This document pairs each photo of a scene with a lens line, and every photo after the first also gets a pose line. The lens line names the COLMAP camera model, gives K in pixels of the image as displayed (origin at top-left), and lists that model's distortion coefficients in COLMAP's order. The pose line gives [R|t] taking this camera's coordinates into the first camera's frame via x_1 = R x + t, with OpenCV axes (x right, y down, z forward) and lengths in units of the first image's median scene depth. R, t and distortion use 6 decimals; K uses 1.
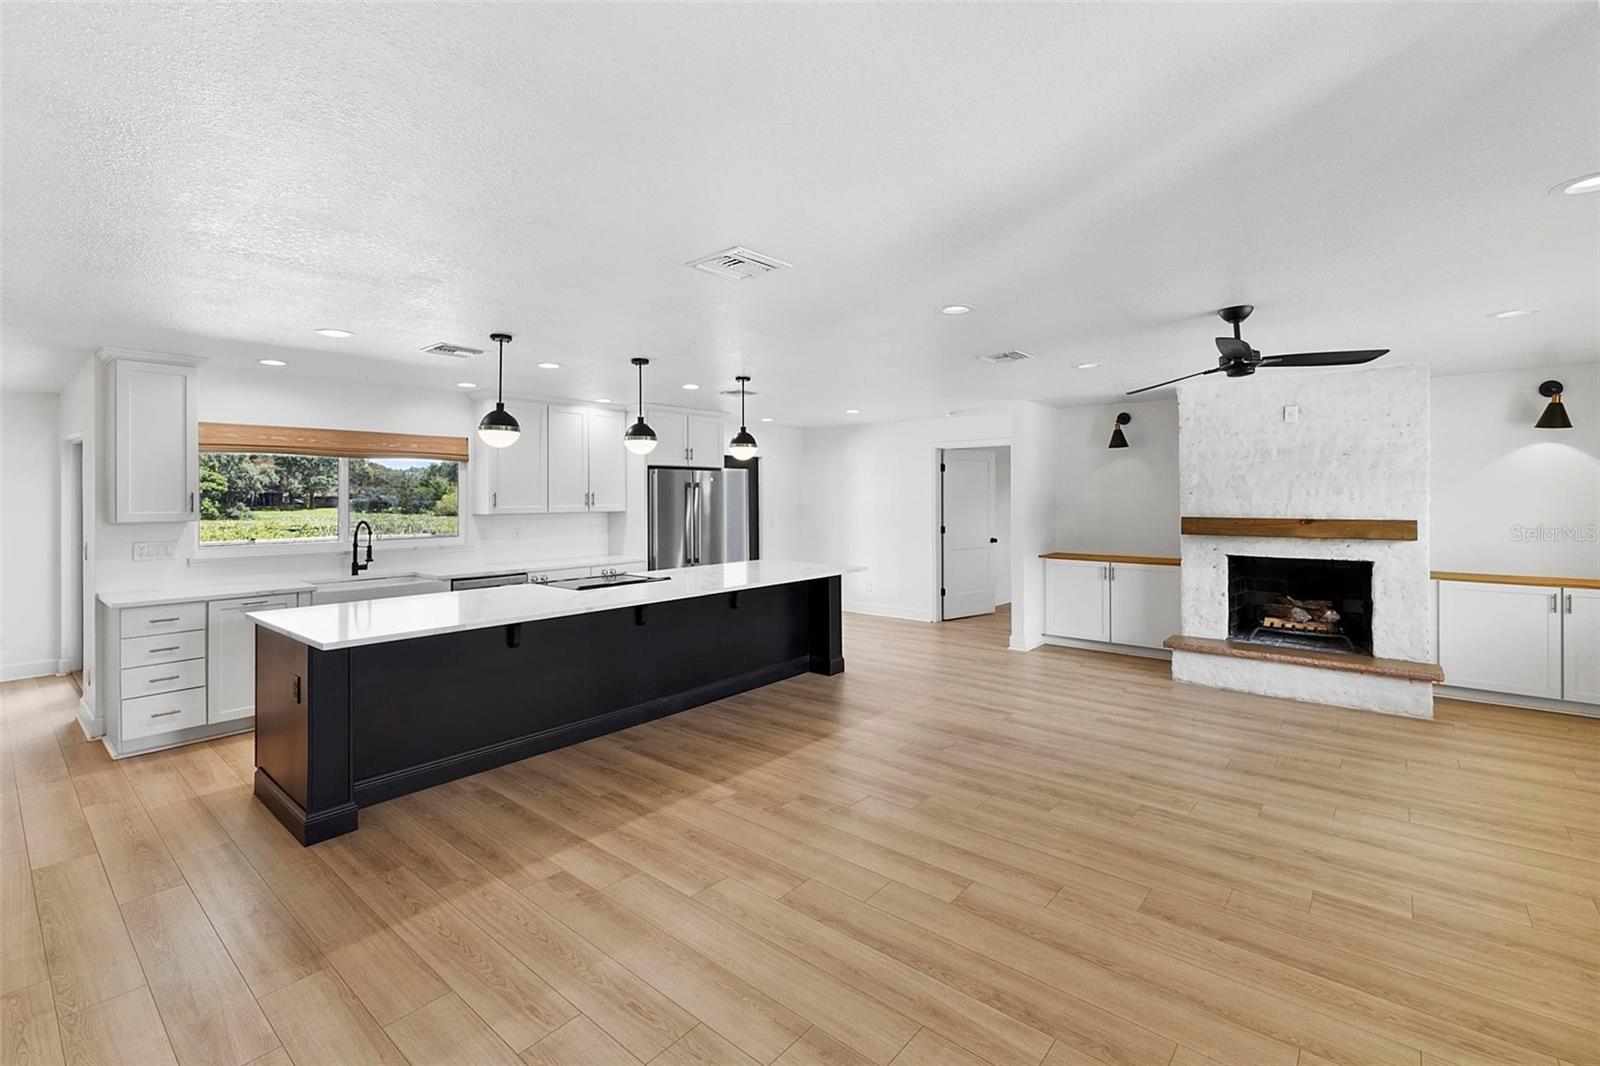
lens RADIAL K [[699.9, 0, 807.6], [0, 699.9, 502.8], [0, 0, 1]] dist [0.014624, -0.000226]
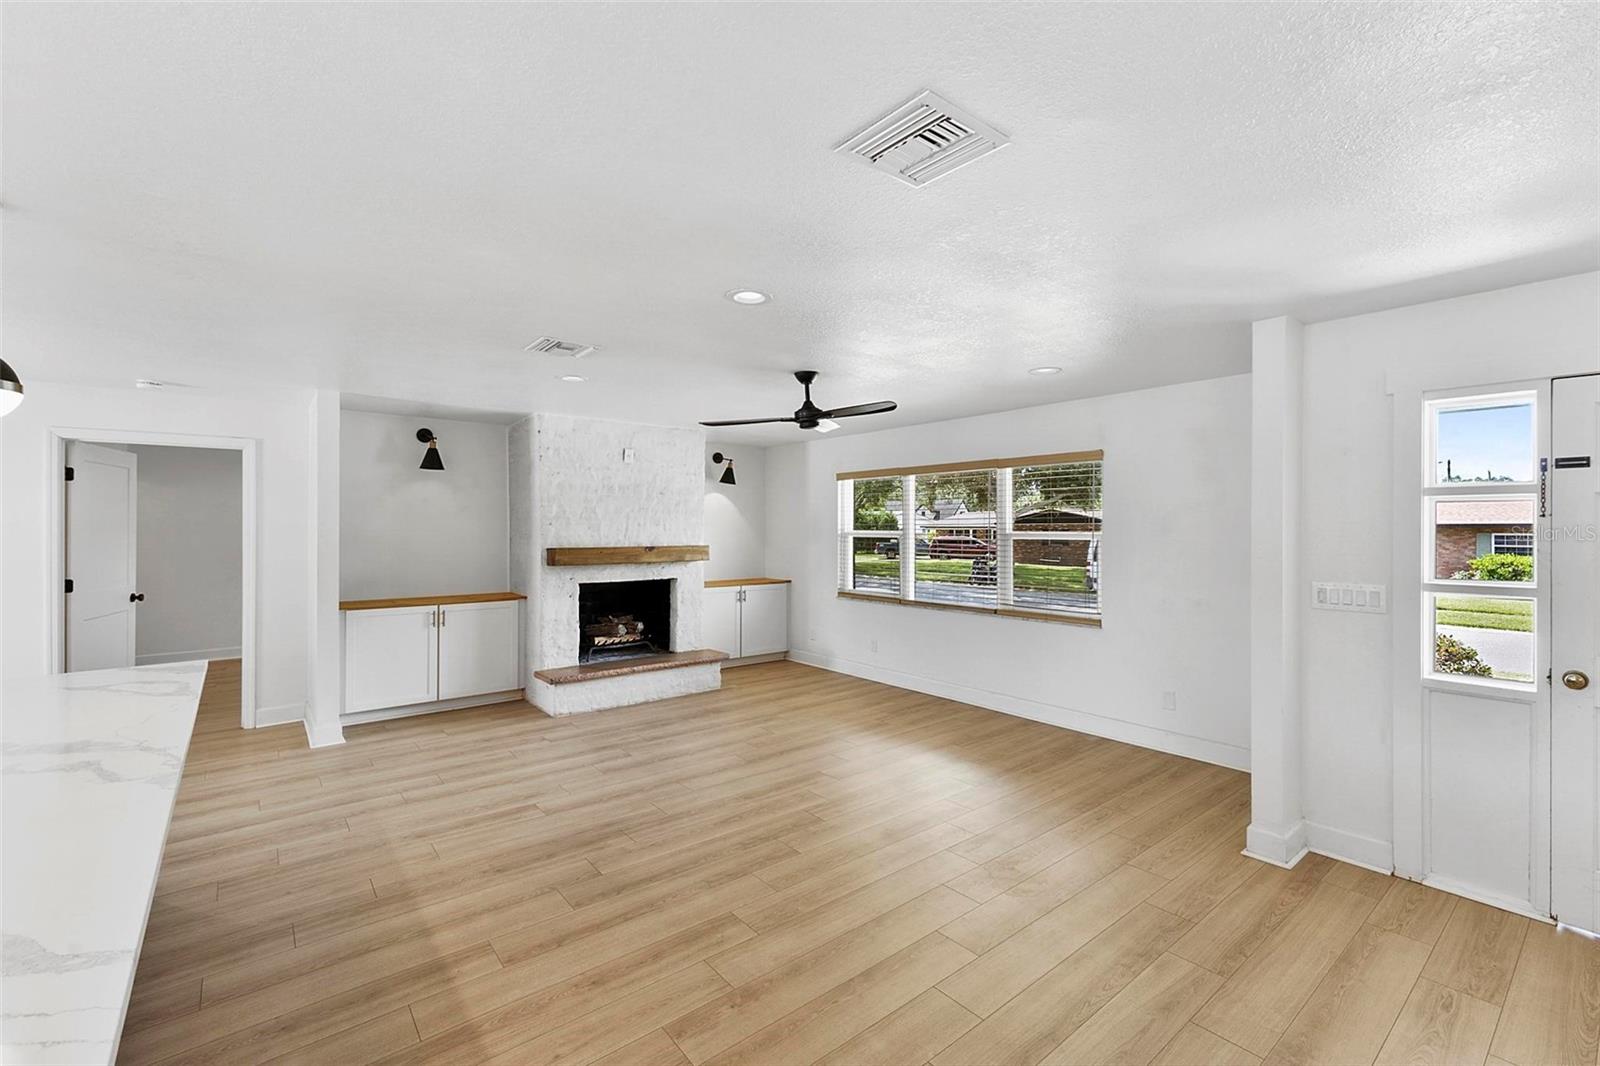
lens RADIAL K [[689.7, 0, 800.0], [0, 689.7, 533.0], [0, 0, 1]] dist [0.014759, 0.000086]
pose [[0.195830, -0.004374, 0.980628, -0.424394], [0.007070, 0.999970, 0.003049, -0.001774], [-0.980612, 0.006336, 0.195855, 0.589720]]
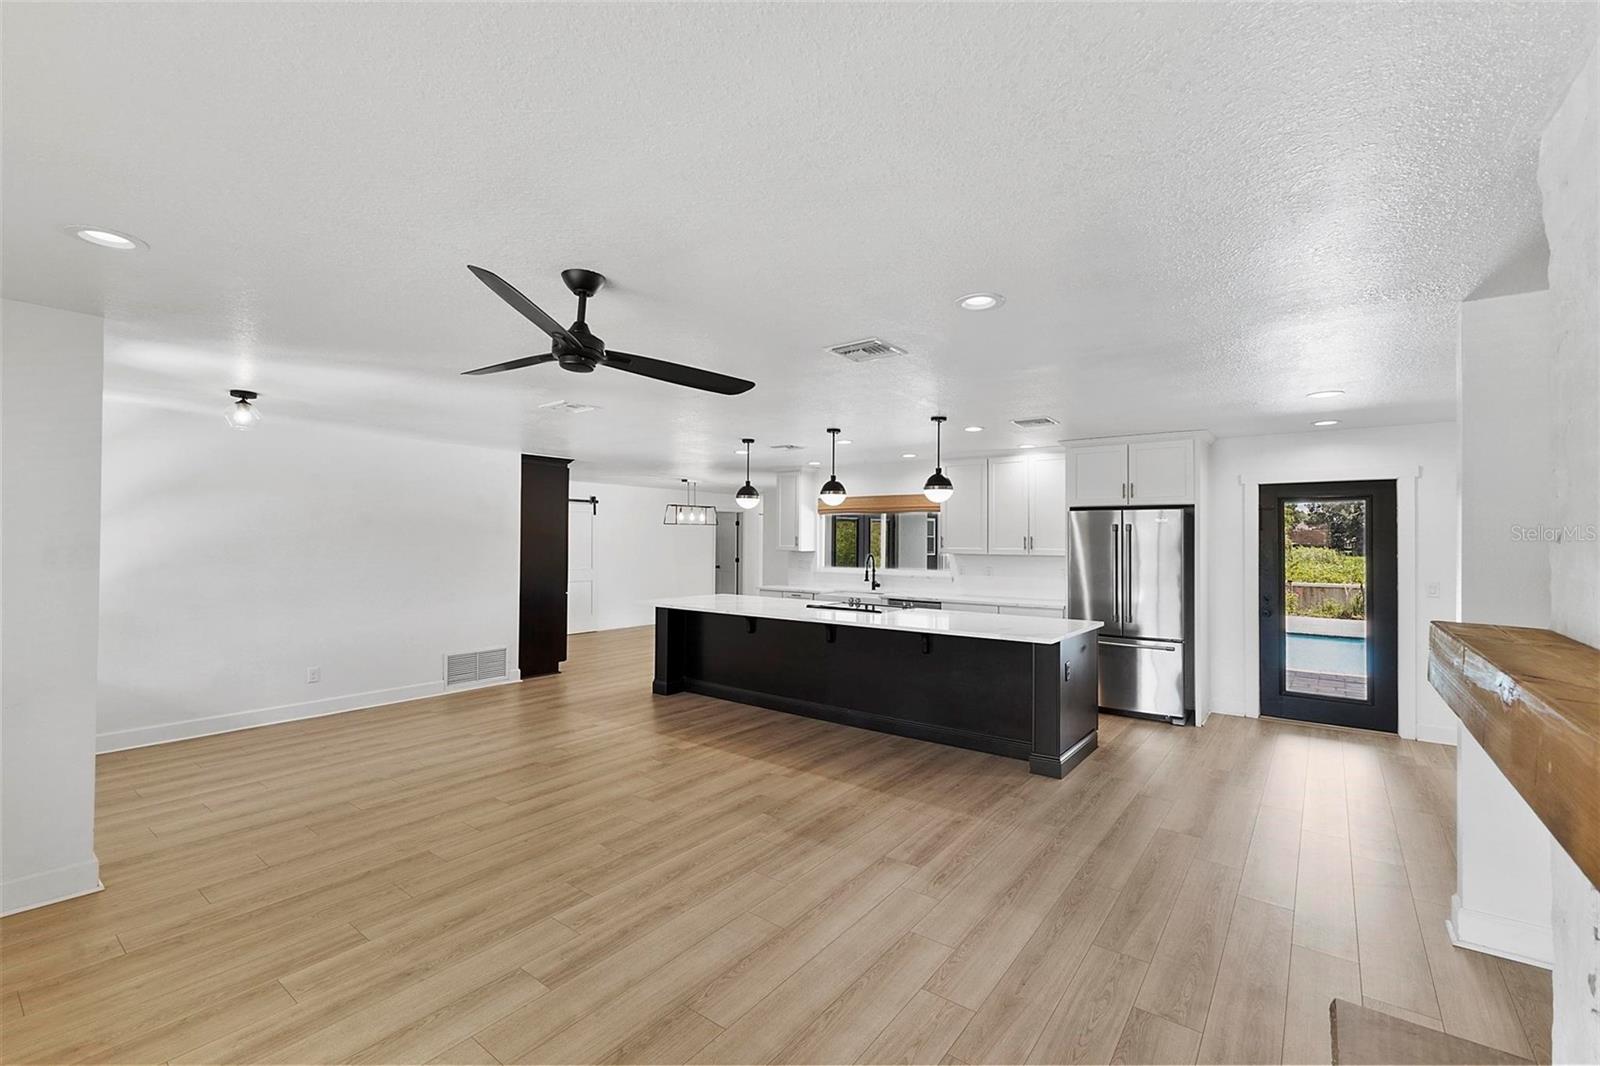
lens RADIAL K [[689.7, 0, 800.0], [0, 689.7, 533.0], [0, 0, 1]] dist [0.014759, 0.000086]
pose [[0.041896, -0.005148, -0.999109, 0.996462], [-0.015547, 0.999862, -0.005804, -0.011489], [0.999001, 0.015776, 0.041810, 0.902874]]
